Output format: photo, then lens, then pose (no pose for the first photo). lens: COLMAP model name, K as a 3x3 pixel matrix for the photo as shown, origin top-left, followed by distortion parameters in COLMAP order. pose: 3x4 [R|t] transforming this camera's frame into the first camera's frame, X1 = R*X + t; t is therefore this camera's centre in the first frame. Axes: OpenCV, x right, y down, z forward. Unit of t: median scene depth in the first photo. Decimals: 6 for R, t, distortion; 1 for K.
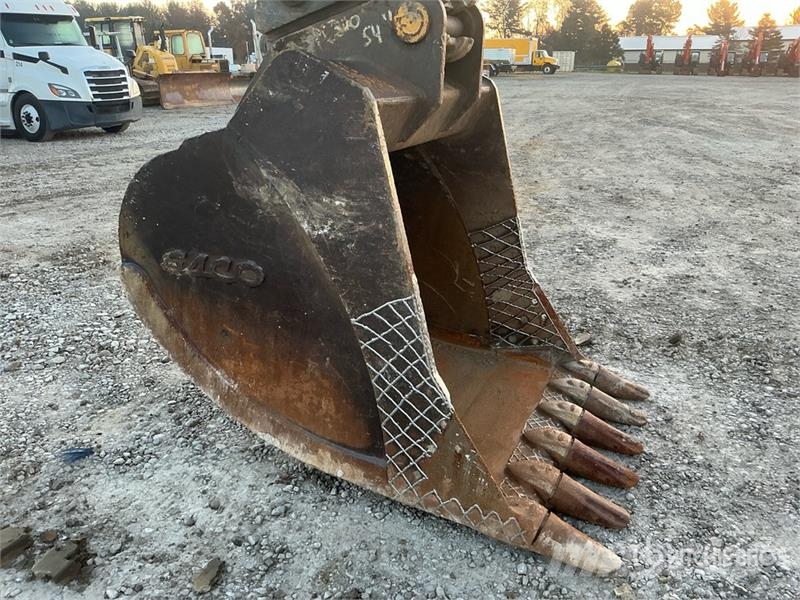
lens RADIAL K [[670.7, 0, 396.1], [0, 670.7, 303.3], [0, 0, 1]] dist [0.034821, -0.091166]
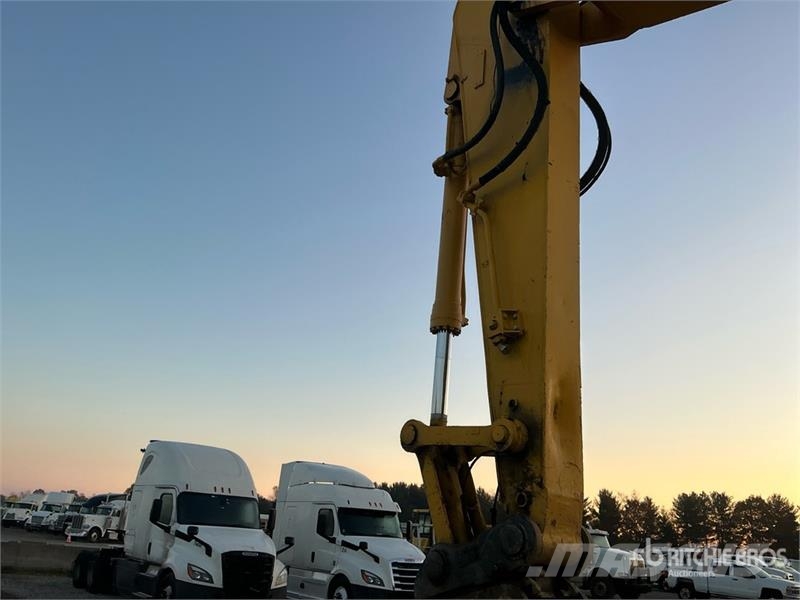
lens RADIAL K [[662.9, 0, 396.4], [0, 662.9, 297.1], [0, 0, 1]] dist [0.132094, -0.274381]
pose [[0.899200, -0.078955, -0.430356, 0.057298], [-0.219081, 0.770157, -0.599051, -0.006781], [0.378739, 0.632949, 0.675228, -0.046670]]
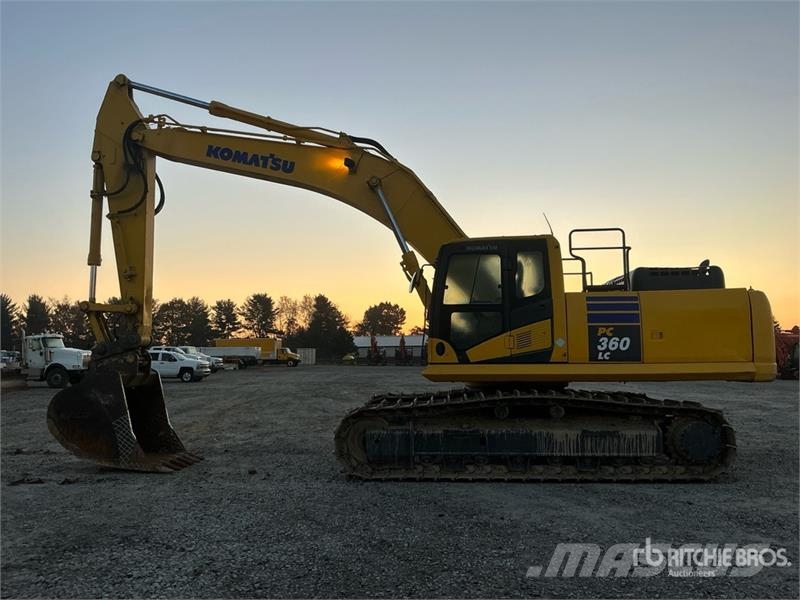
lens RADIAL K [[662.9, 0, 396.4], [0, 662.9, 297.1], [0, 0, 1]] dist [0.132094, -0.274381]
pose [[0.941970, 0.024095, 0.334830, 0.023826], [0.118591, 0.909225, -0.399057, 0.158853], [-0.314051, 0.415607, 0.853606, -0.466703]]
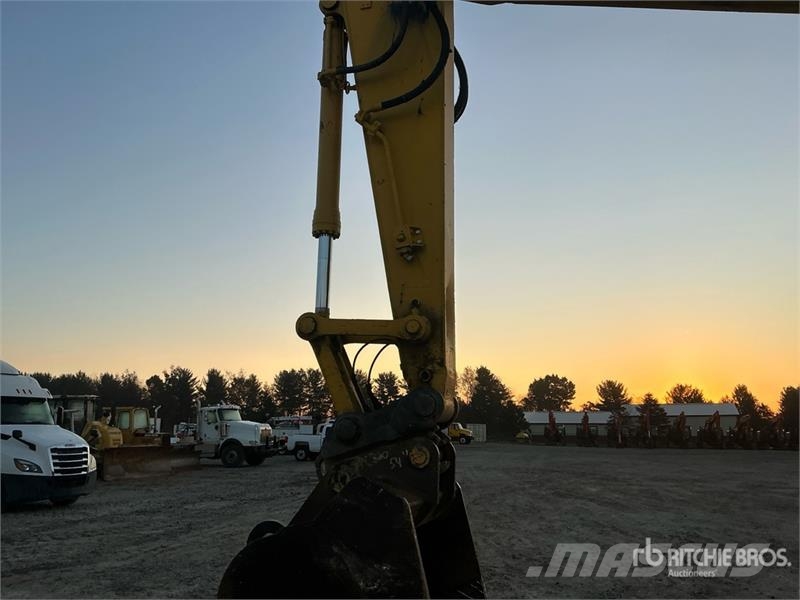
lens RADIAL K [[662.9, 0, 396.4], [0, 662.9, 297.1], [0, 0, 1]] dist [0.132094, -0.274381]
pose [[0.993451, 0.031161, 0.109925, -0.030994], [0.029951, 0.857423, -0.513739, 0.015305], [-0.110261, 0.513667, 0.850875, -0.088653]]
